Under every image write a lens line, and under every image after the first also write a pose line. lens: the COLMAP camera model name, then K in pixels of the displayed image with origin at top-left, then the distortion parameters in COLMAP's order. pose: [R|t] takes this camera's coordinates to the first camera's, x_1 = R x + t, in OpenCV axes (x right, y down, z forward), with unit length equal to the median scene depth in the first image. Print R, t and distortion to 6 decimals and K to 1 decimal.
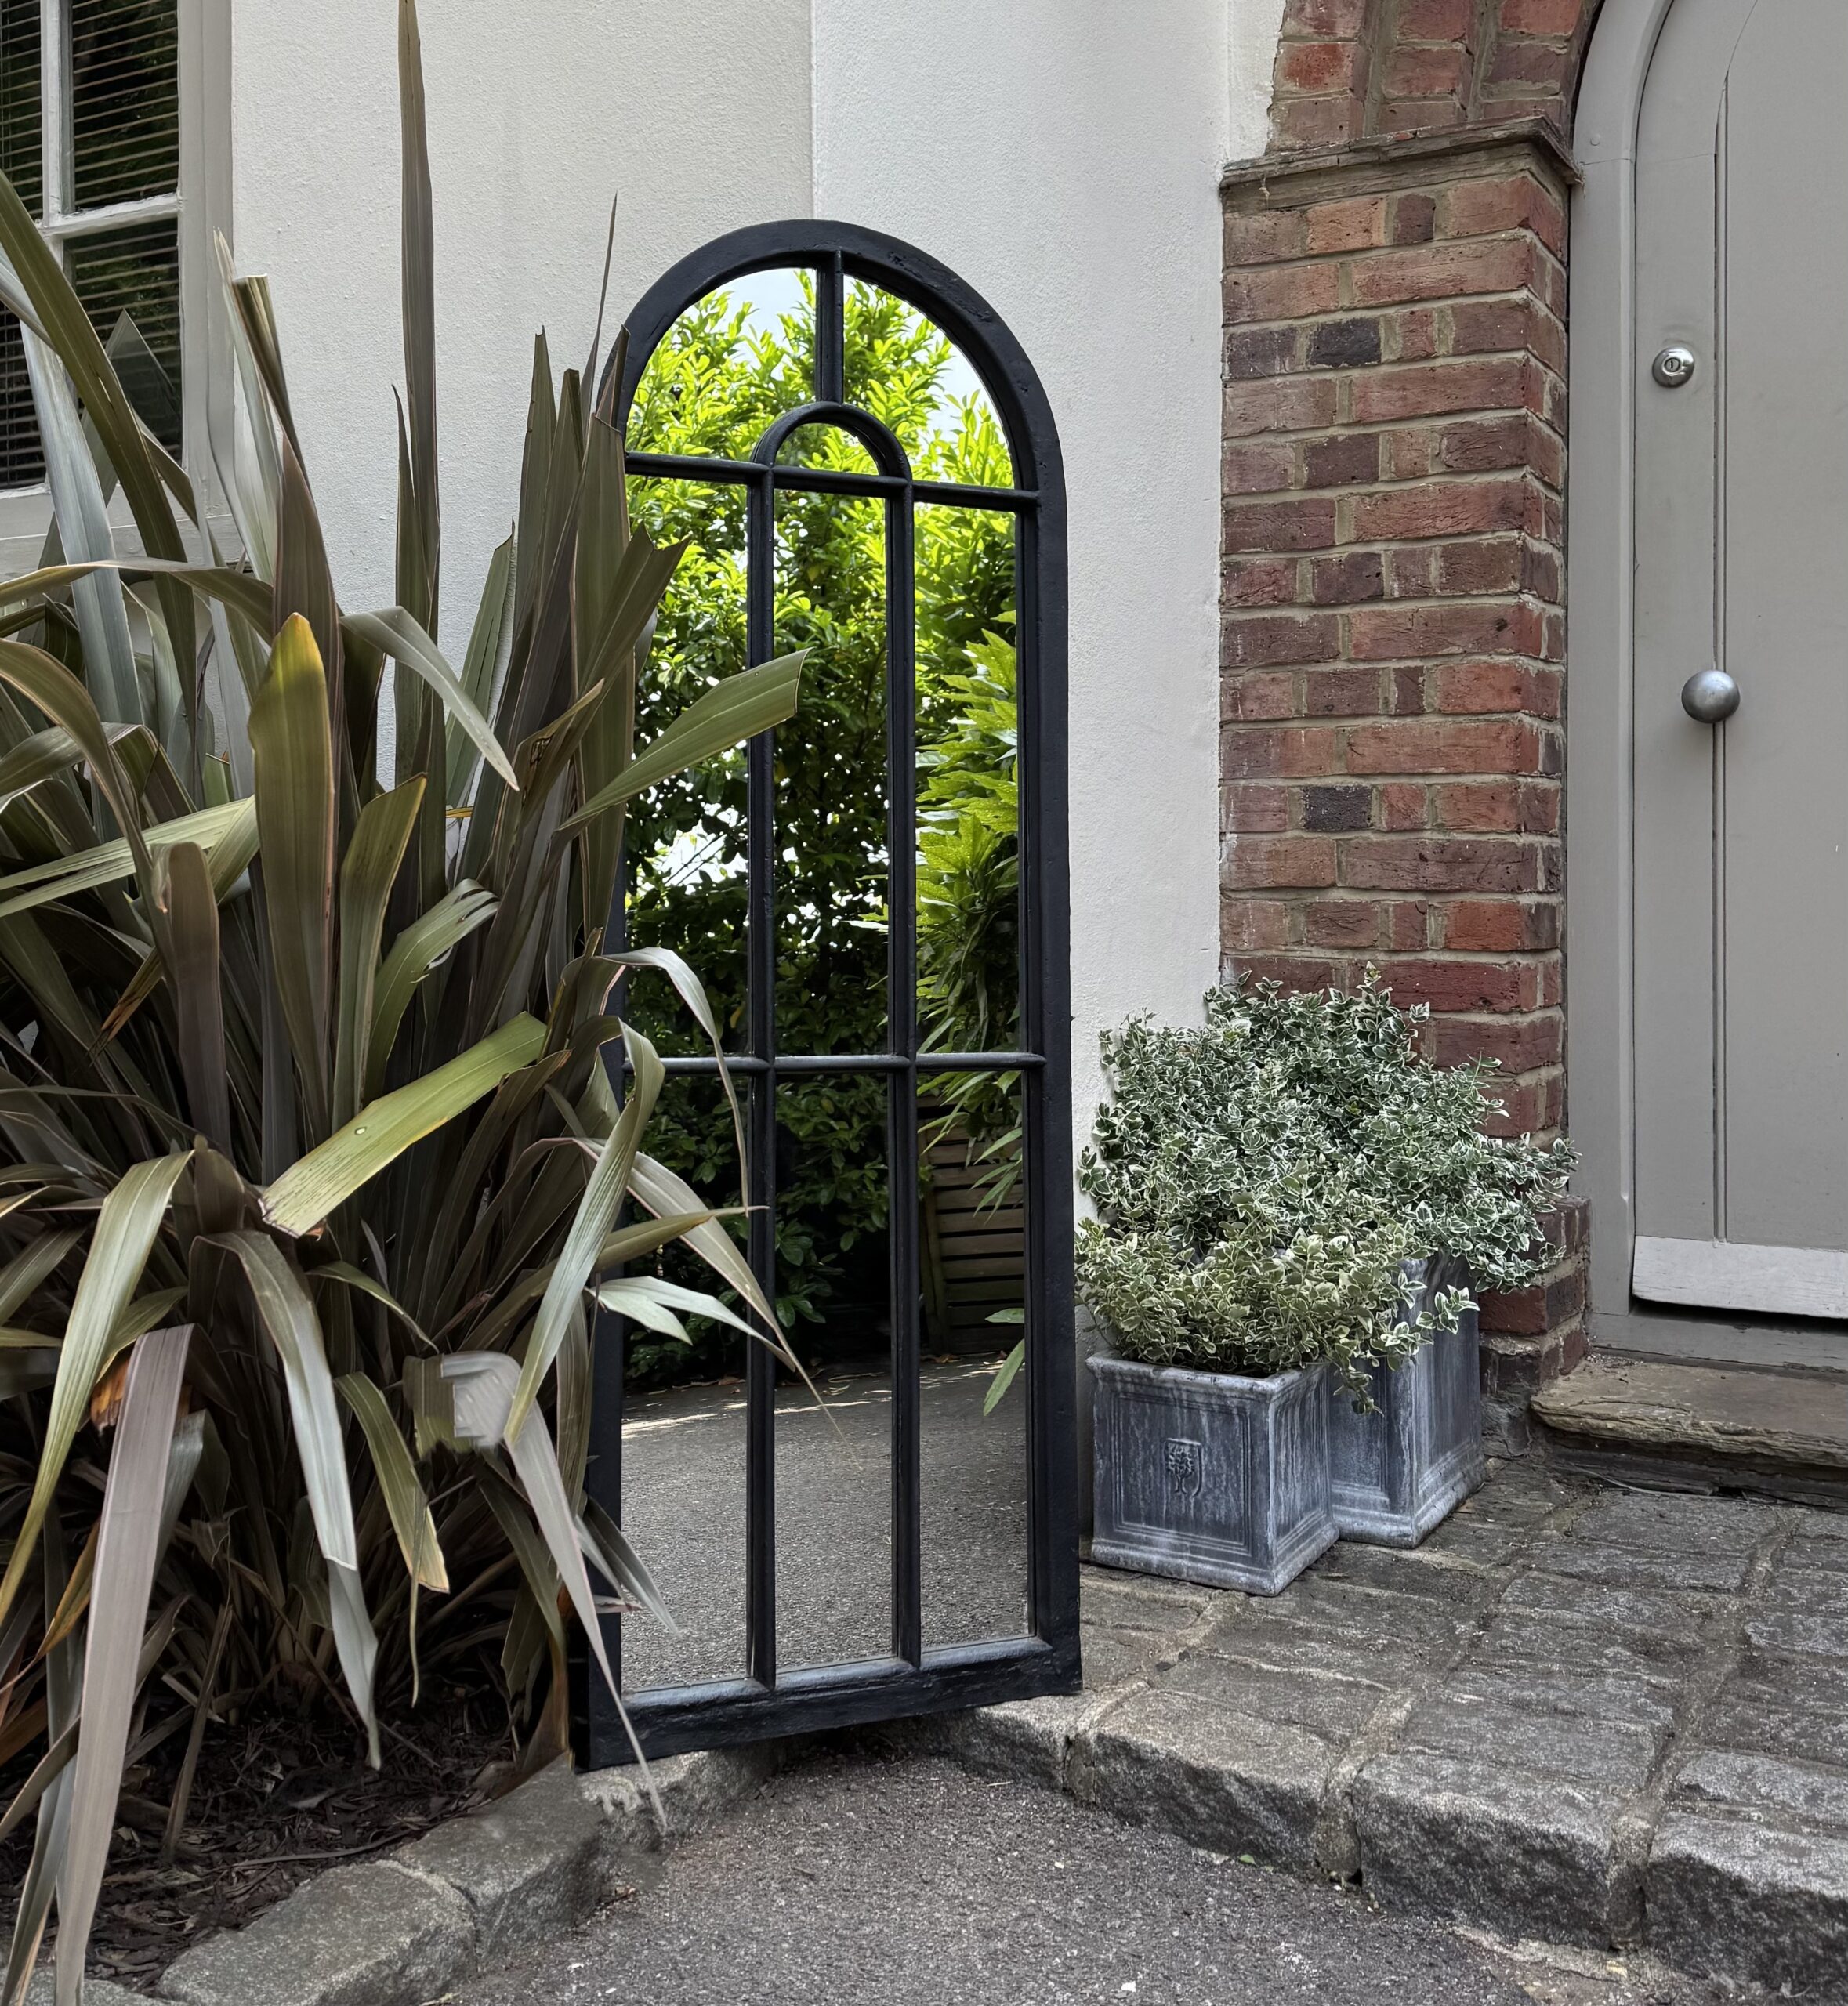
lens RADIAL K [[1794.9, 0, 924.0], [0, 1794.9, 1003.0], [0, 0, 1]] dist [-0.005190, -0.000935]
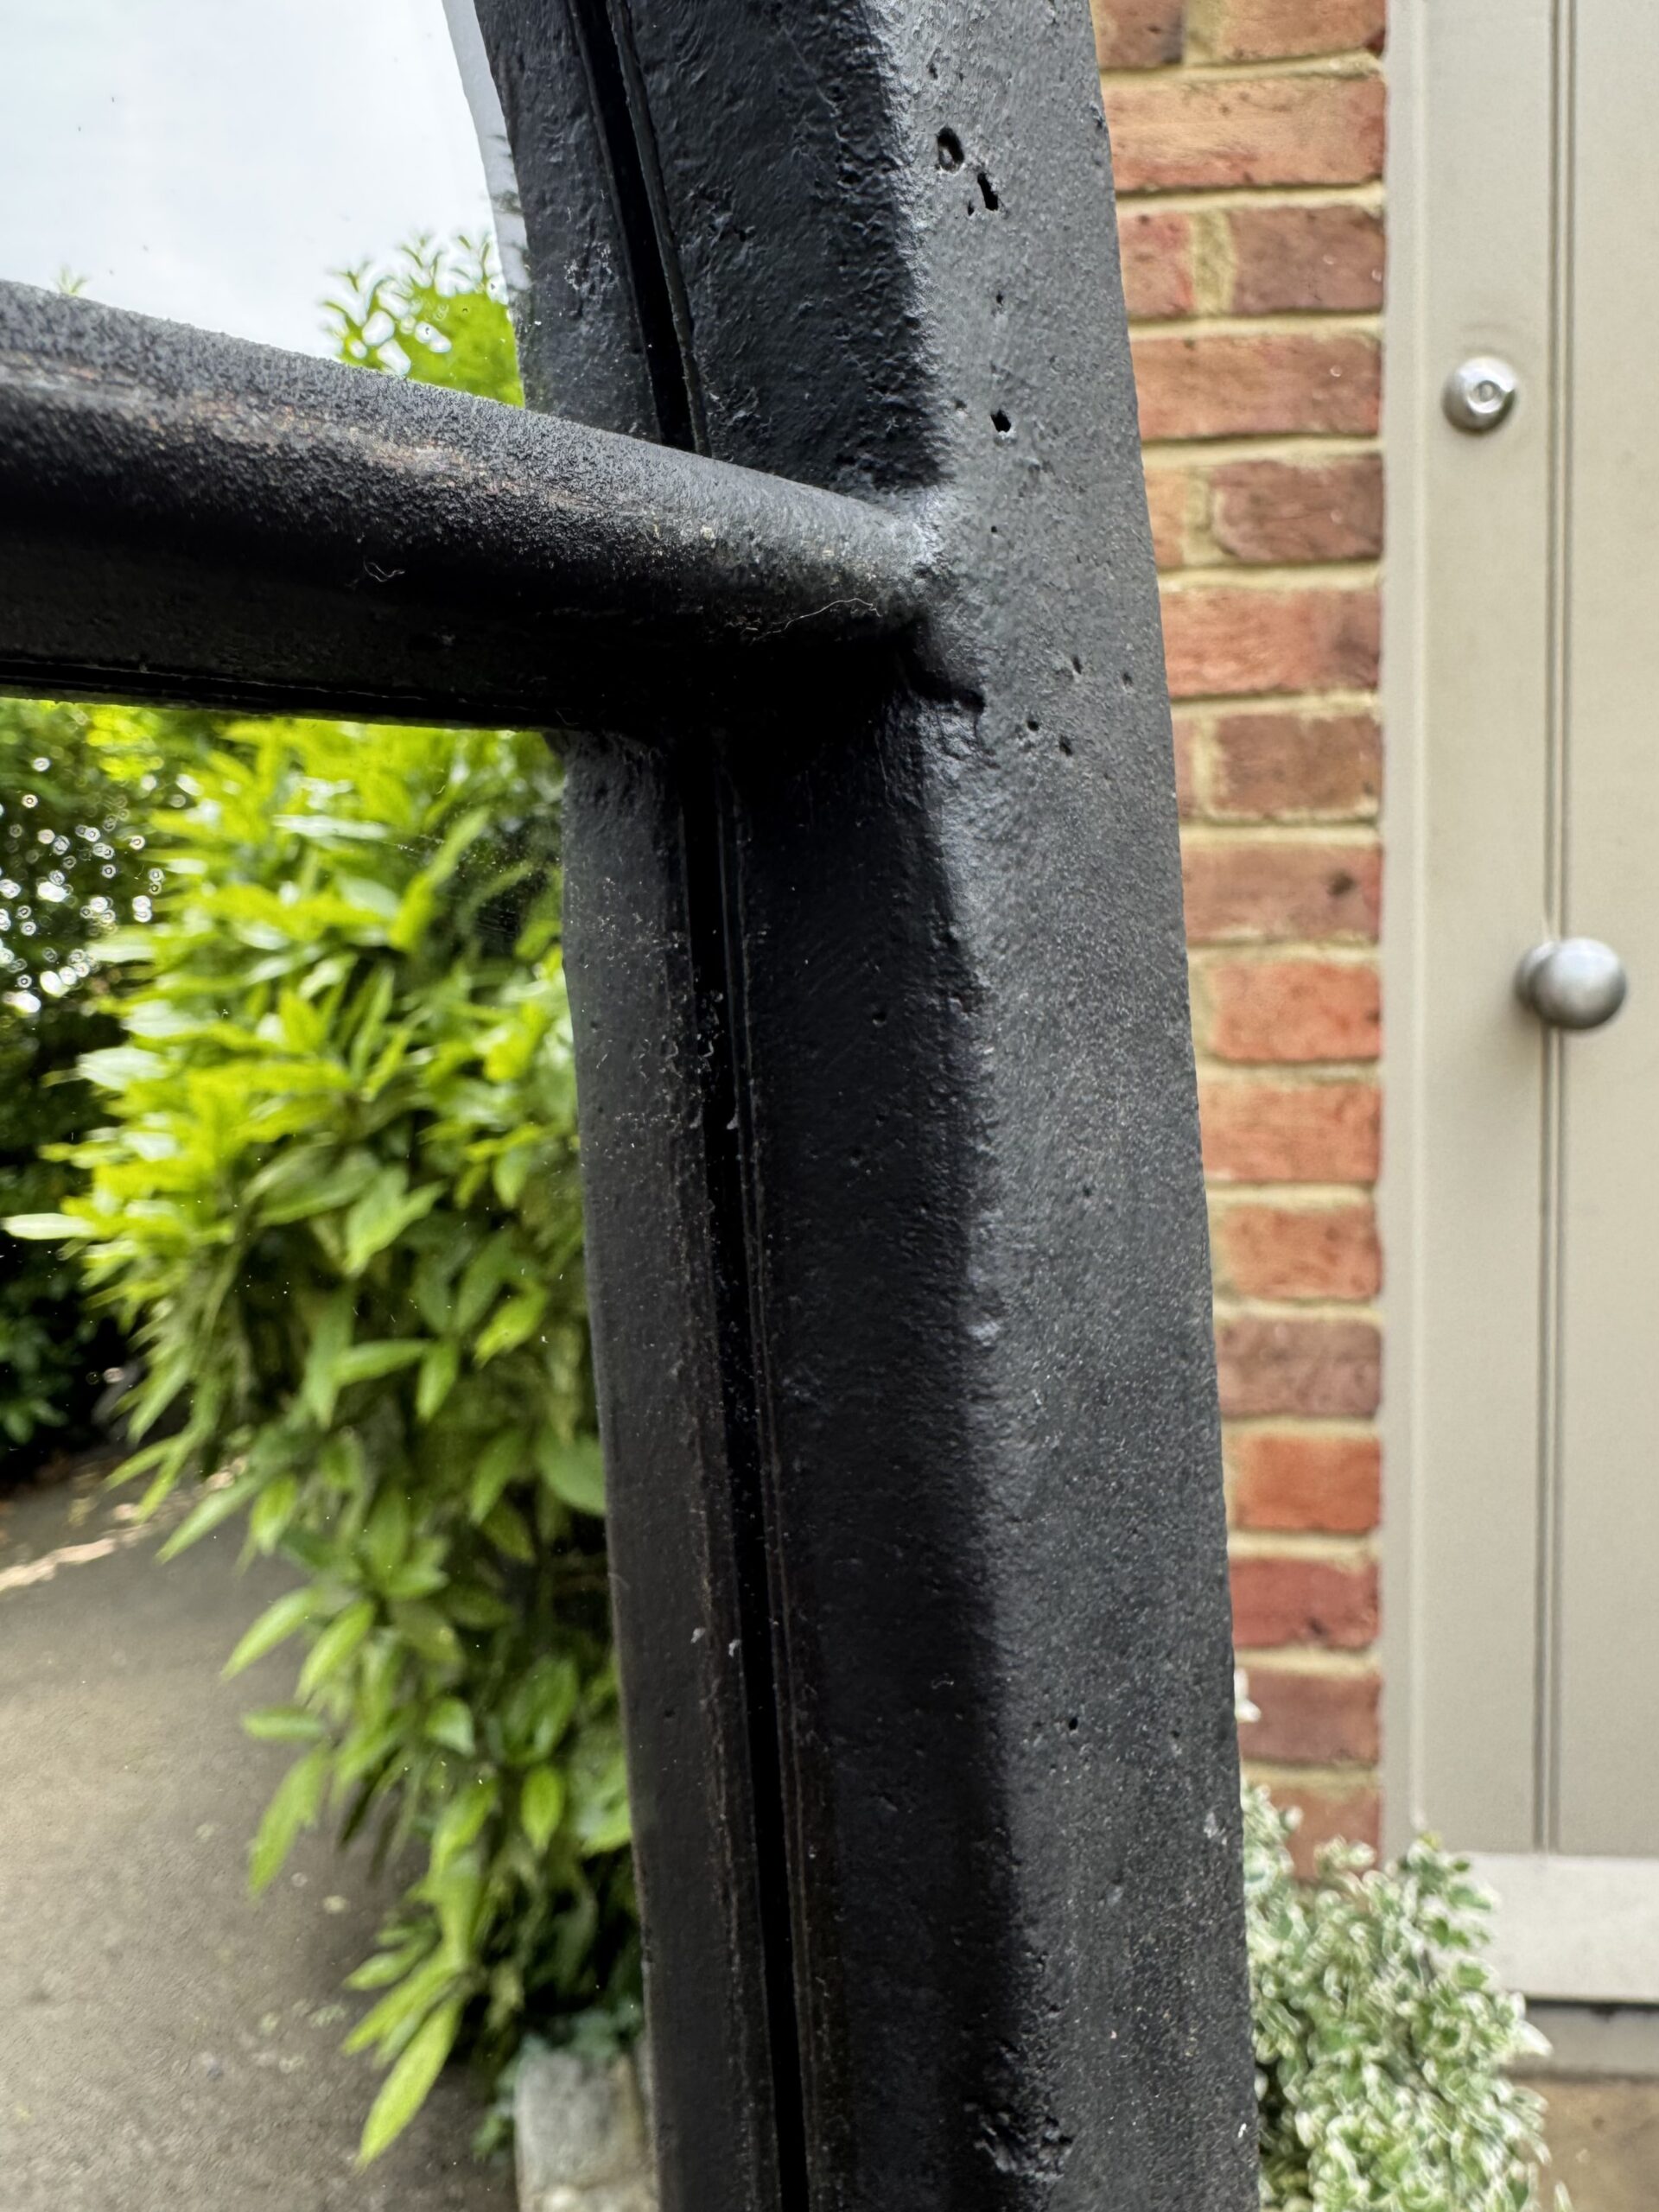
lens RADIAL K [[1638.9, 0, 750.4], [0, 1638.9, 1105.4], [0, 0, 1]] dist [-0.000659, -0.001966]
pose [[0.938714, -0.059182, 0.339578, 0.014048], [0.046819, 0.997912, 0.044492, -0.176992], [-0.341502, -0.025867, 0.939525, 0.628597]]
